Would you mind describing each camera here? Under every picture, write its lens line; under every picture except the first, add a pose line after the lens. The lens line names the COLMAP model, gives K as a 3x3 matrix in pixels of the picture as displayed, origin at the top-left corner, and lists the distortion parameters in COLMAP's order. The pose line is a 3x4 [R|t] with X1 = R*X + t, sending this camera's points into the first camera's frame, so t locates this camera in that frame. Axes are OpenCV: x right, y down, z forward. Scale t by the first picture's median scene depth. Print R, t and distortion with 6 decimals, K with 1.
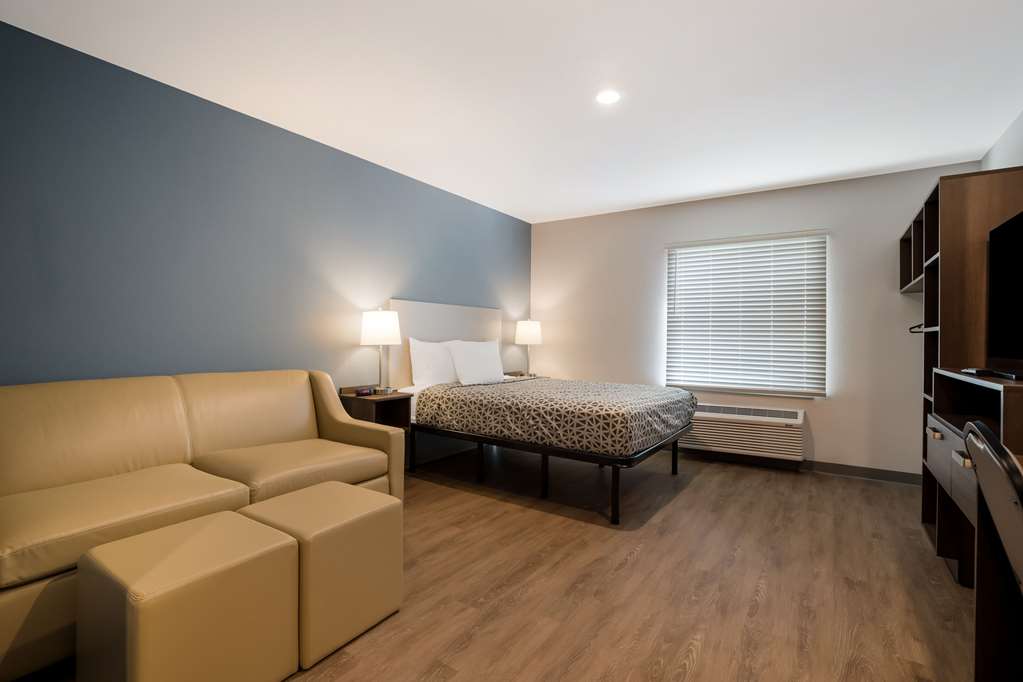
lens RADIAL K [[467.0, 0, 510.7], [0, 467.0, 340.2], [0, 0, 1]] dist [-0.001879, 0.000759]
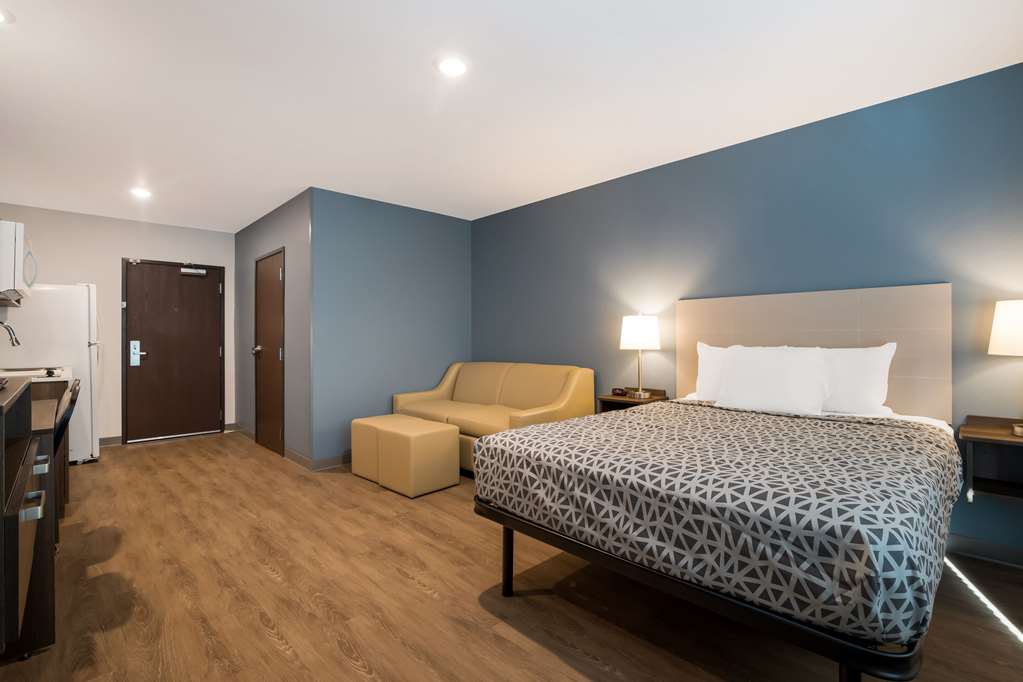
lens RADIAL K [[467.0, 0, 521.4], [0, 467.0, 339.1], [0, 0, 1]] dist [-0.001879, 0.000759]
pose [[-0.189121, -0.017370, -0.981800, 0.754475], [-0.003532, 0.999849, -0.017009, 0.007897], [0.981947, 0.000251, -0.189154, 0.933154]]
